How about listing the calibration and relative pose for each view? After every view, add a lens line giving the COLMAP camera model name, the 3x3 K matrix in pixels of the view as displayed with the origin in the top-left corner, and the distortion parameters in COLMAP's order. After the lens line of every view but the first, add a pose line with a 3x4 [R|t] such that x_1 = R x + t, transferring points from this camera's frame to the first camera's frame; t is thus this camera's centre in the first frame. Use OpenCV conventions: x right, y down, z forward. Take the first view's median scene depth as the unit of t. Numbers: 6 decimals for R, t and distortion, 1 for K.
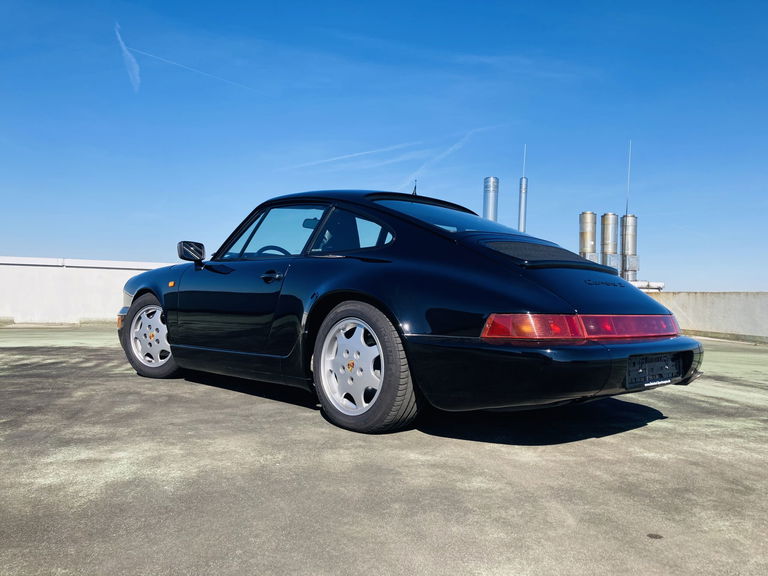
lens RADIAL K [[644.5, 0, 398.7], [0, 644.5, 287.1], [0, 0, 1]] dist [0.042280, -0.011722]
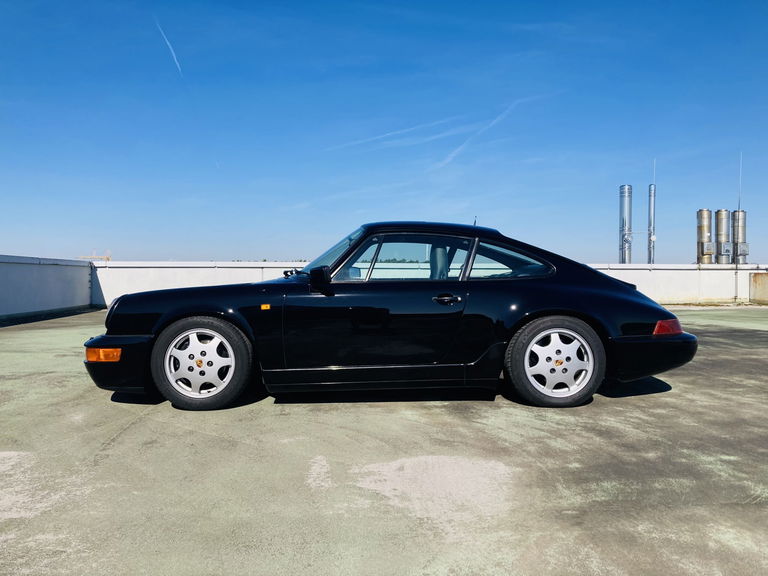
lens RADIAL K [[644.5, 0, 381.4], [0, 644.5, 286.8], [0, 0, 1]] dist [0.042280, -0.011722]
pose [[0.995810, -0.023155, -0.088465, -0.677247], [0.026446, 0.998994, 0.036206, -0.092432], [0.087537, -0.038394, 0.995421, -0.930678]]
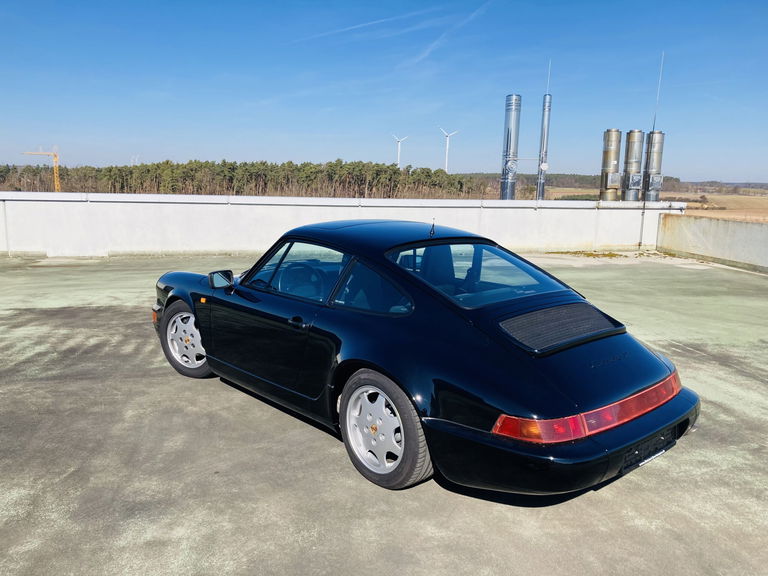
lens RADIAL K [[644.5, 0, 394.7], [0, 644.5, 297.9], [0, 0, 1]] dist [0.042280, -0.011722]
pose [[0.999449, 0.001744, -0.033131, -0.001581], [0.004954, 0.979573, 0.201026, -0.207351], [0.032805, -0.201079, 0.979026, -0.025347]]
